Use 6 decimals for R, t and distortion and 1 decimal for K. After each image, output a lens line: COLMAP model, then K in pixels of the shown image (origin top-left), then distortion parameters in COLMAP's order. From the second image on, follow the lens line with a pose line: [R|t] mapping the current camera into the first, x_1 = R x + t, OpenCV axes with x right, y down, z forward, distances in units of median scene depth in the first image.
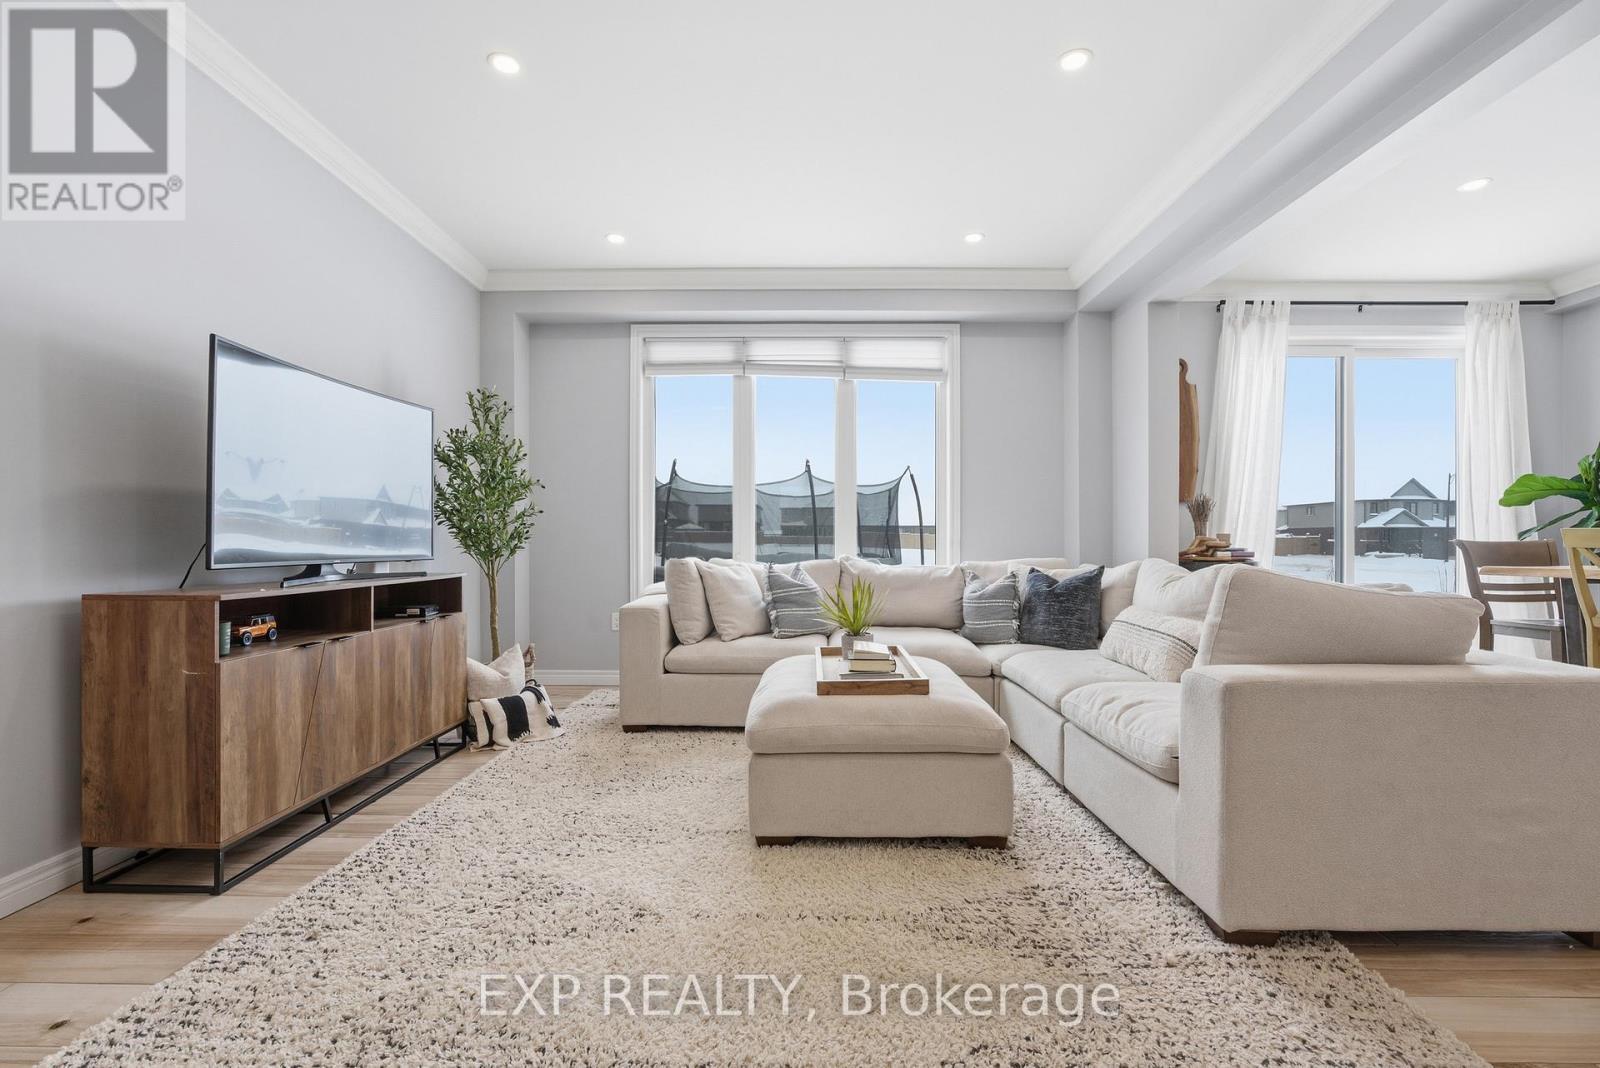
lens RADIAL K [[732.1, 0, 804.4], [0, 732.1, 542.8], [0, 0, 1]] dist [-0.008949, 0.004071]
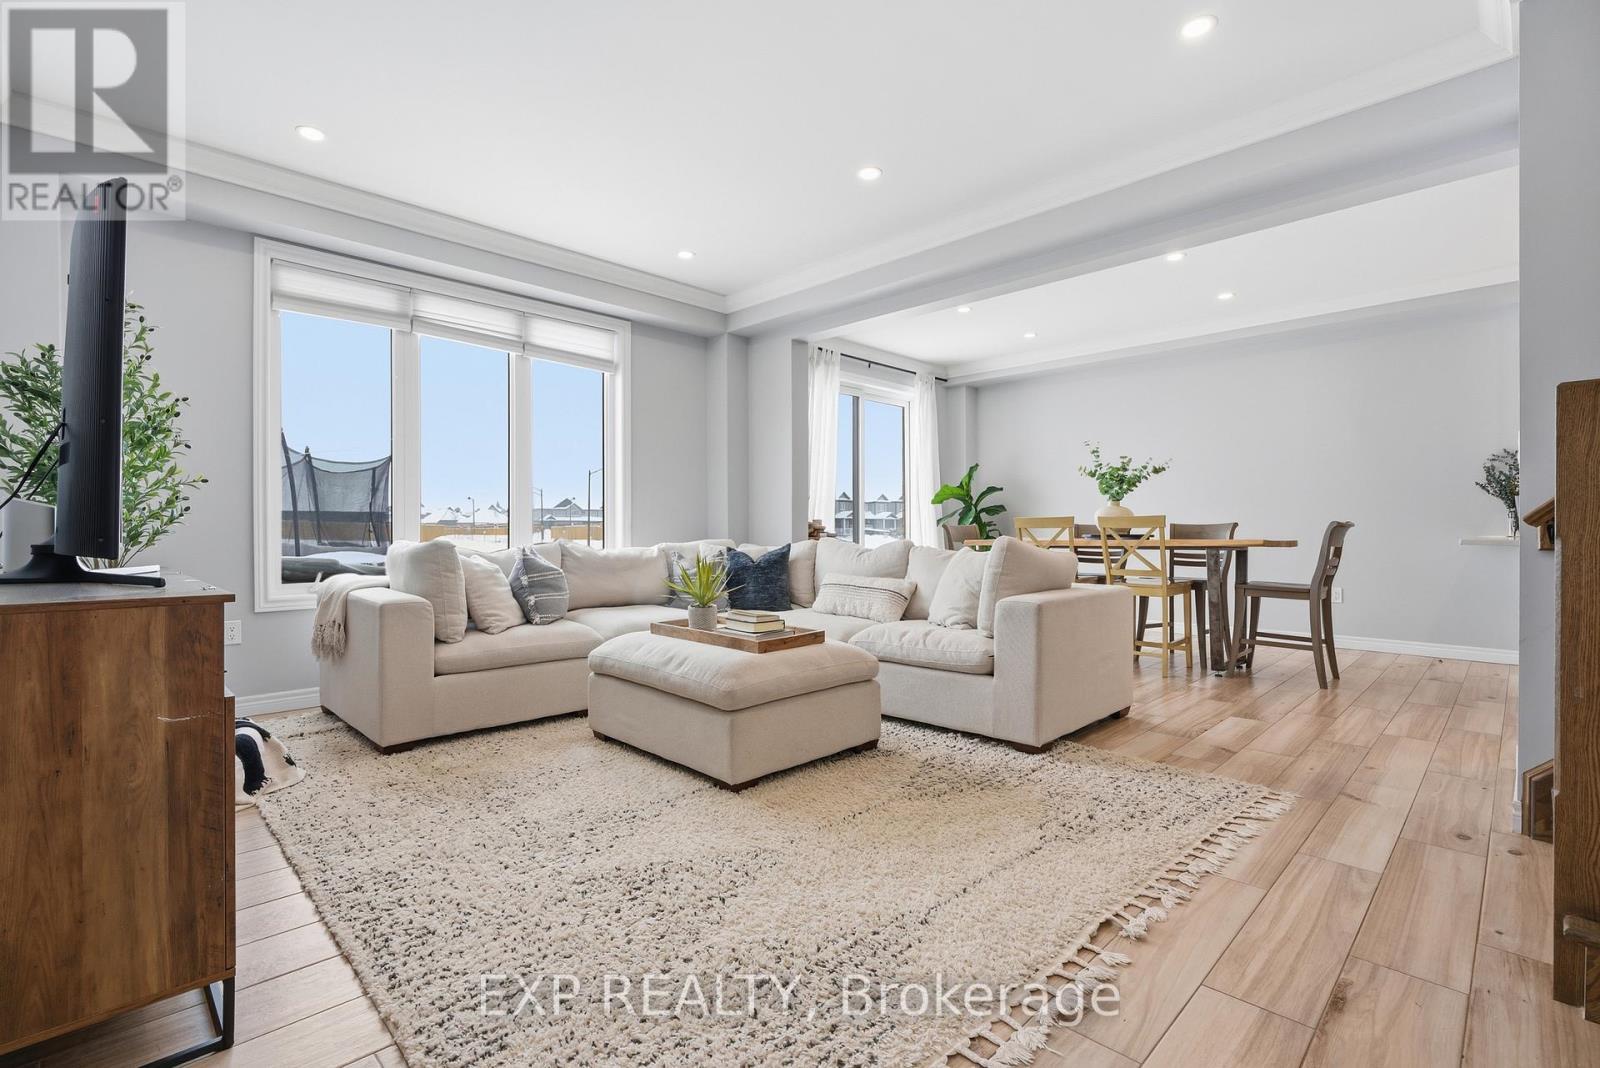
lens RADIAL K [[732.1, 0, 808.0], [0, 732.1, 532.4], [0, 0, 1]] dist [-0.008949, 0.004071]
pose [[0.698117, -0.005334, 0.715964, -0.483607], [0.004634, 0.999985, 0.002931, 0.008707], [-0.715969, 0.001272, 0.698131, 0.086224]]
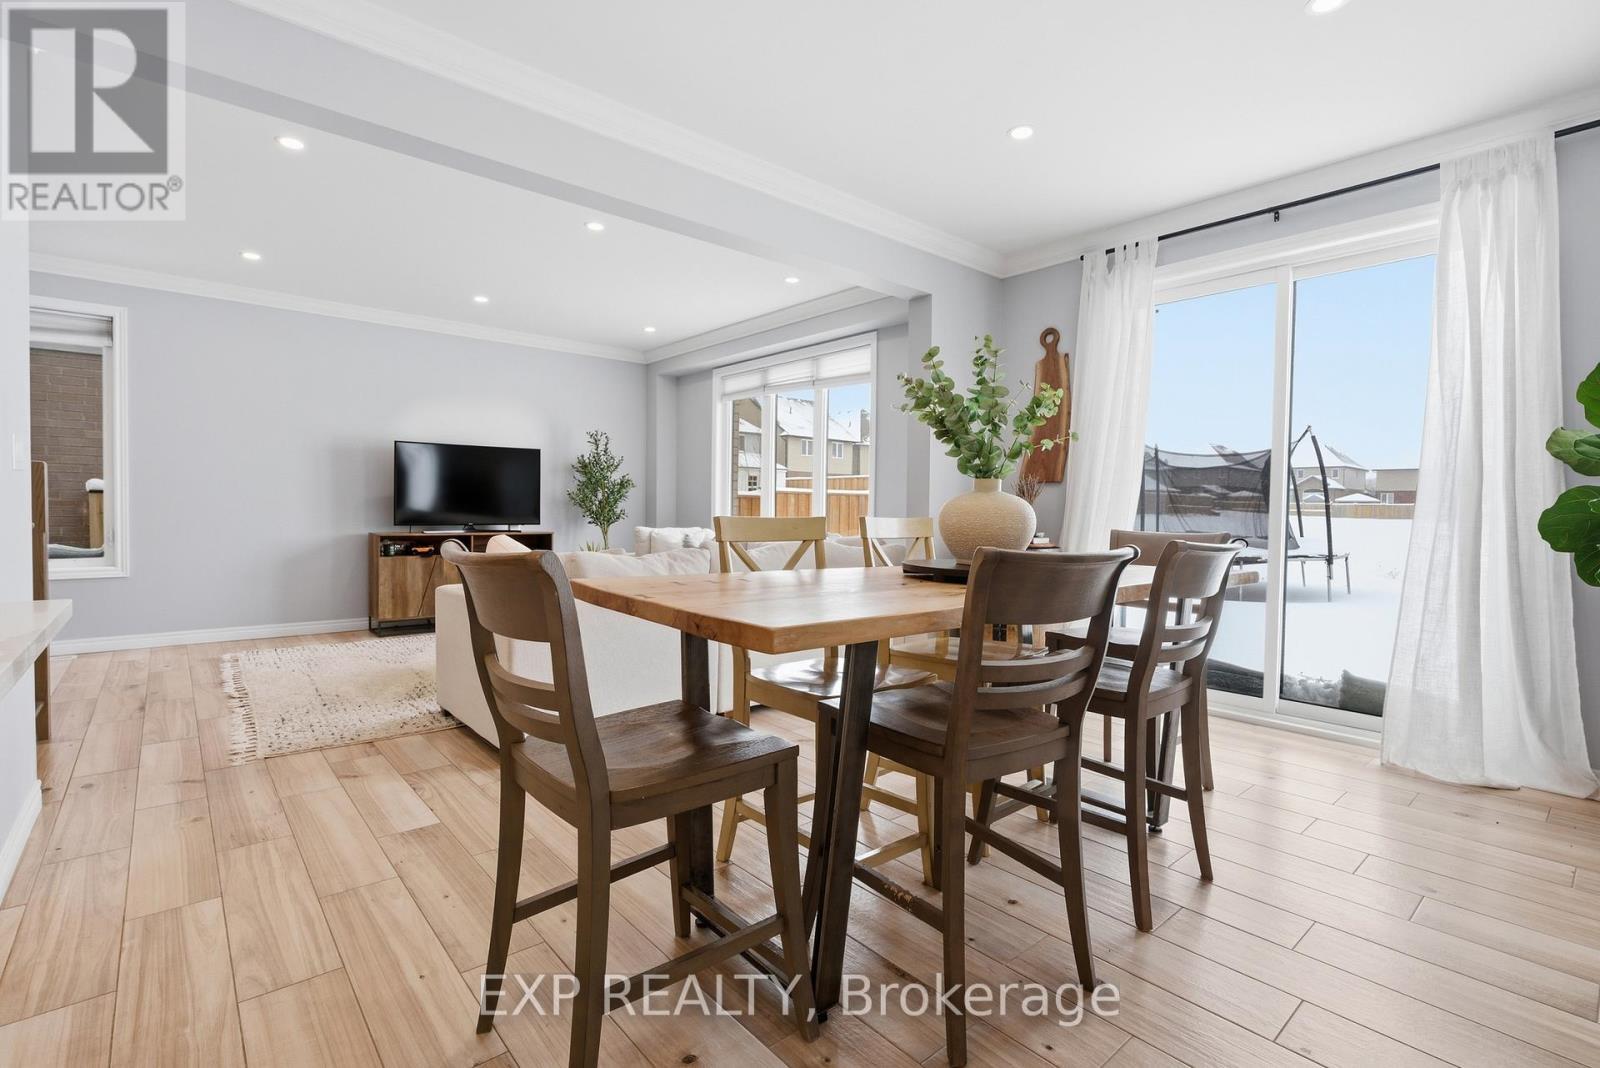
lens RADIAL K [[732.1, 0, 799.9], [0, 732.1, 538.5], [0, 0, 1]] dist [-0.008949, 0.004071]
pose [[0.660544, 0.039437, -0.749751, 1.303664], [-0.007846, 0.998928, 0.045631, -0.030413], [0.750747, -0.024259, 0.660145, 0.177364]]
